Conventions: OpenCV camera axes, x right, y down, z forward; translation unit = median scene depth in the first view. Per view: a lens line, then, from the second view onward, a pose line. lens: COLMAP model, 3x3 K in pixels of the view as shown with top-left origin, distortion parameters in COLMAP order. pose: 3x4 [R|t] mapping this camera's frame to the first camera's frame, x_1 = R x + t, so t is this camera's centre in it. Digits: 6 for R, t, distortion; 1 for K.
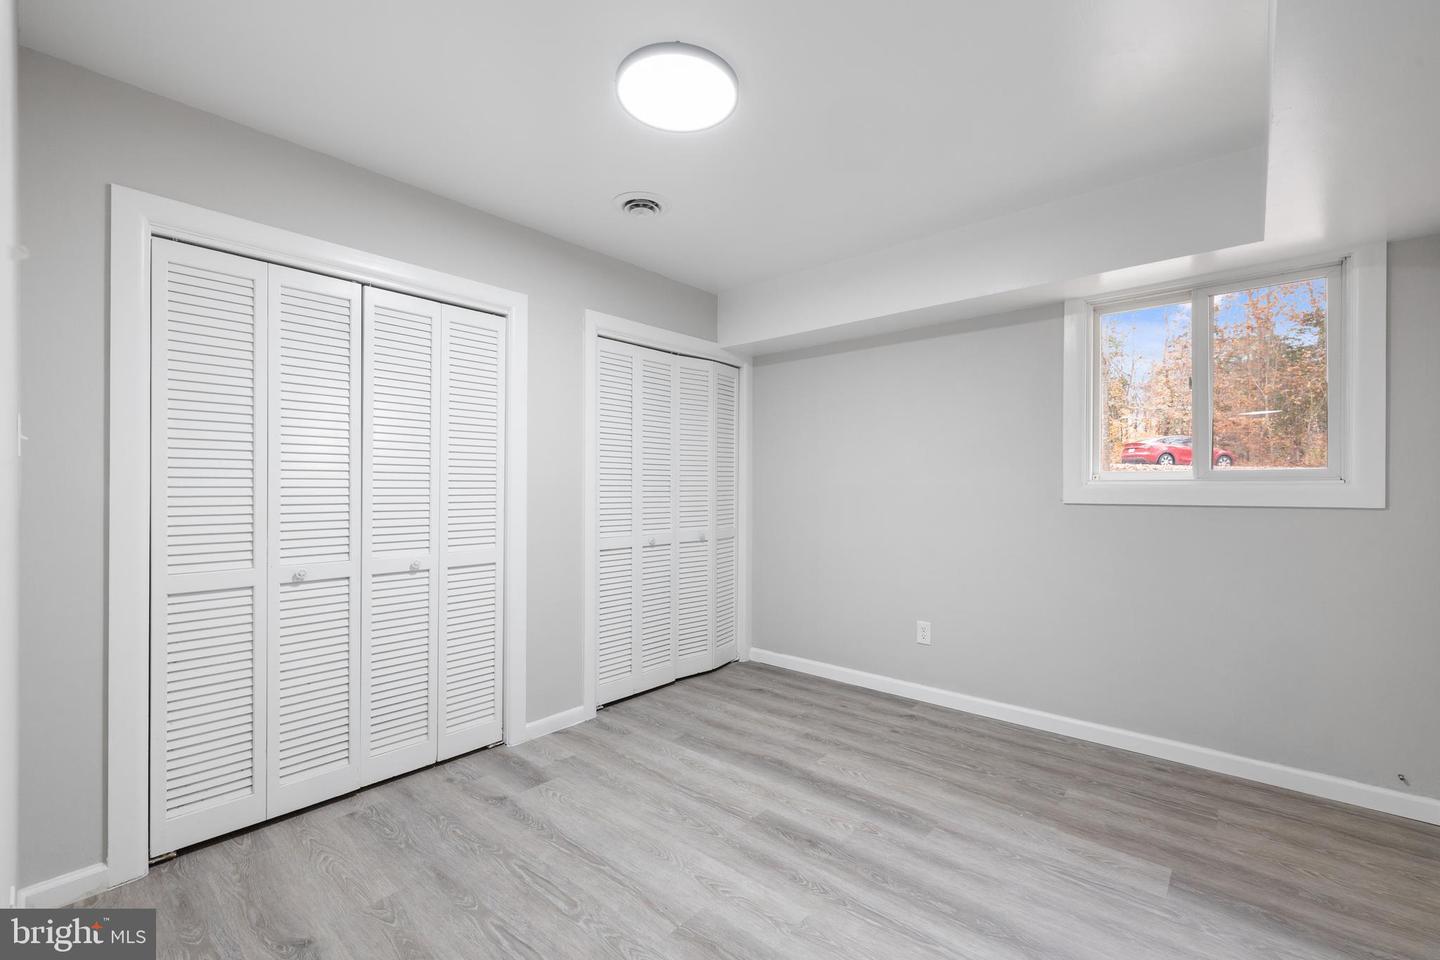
lens RADIAL K [[603.0, 0, 720.0], [0, 603.0, 480.0], [0, 0, 1]] dist [0.000402, 0.000862]
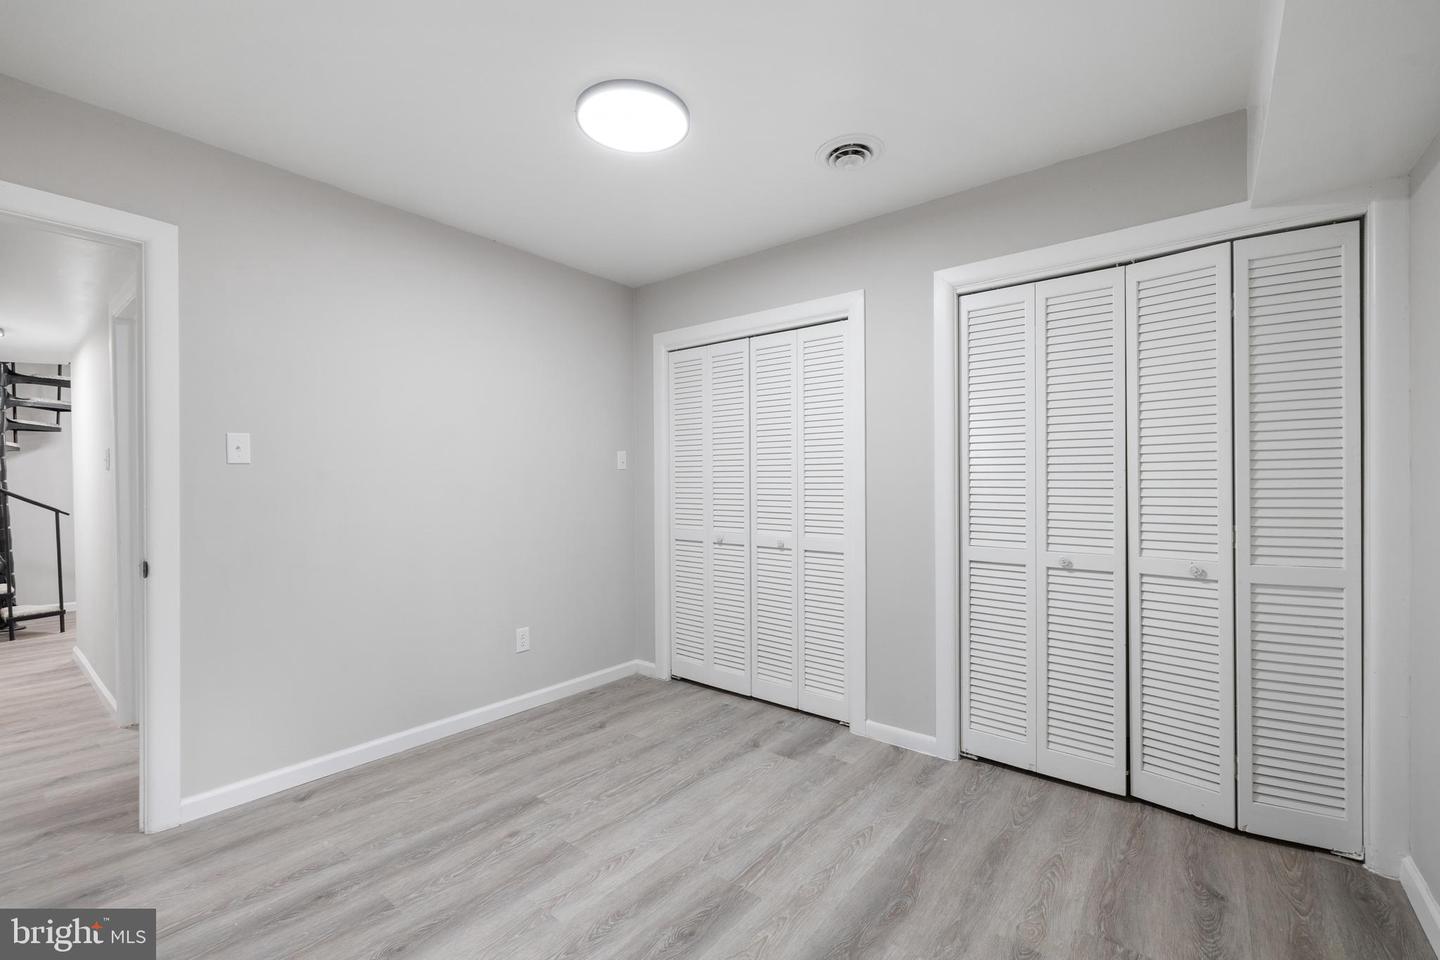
lens RADIAL K [[603.0, 0, 720.0], [0, 603.0, 480.0], [0, 0, 1]] dist [0.000402, 0.000862]
pose [[0.045521, -0.005028, -0.998951, 0.755111], [0.012892, 0.999907, -0.004445, 0.011008], [0.998880, -0.012676, 0.045581, 0.814412]]
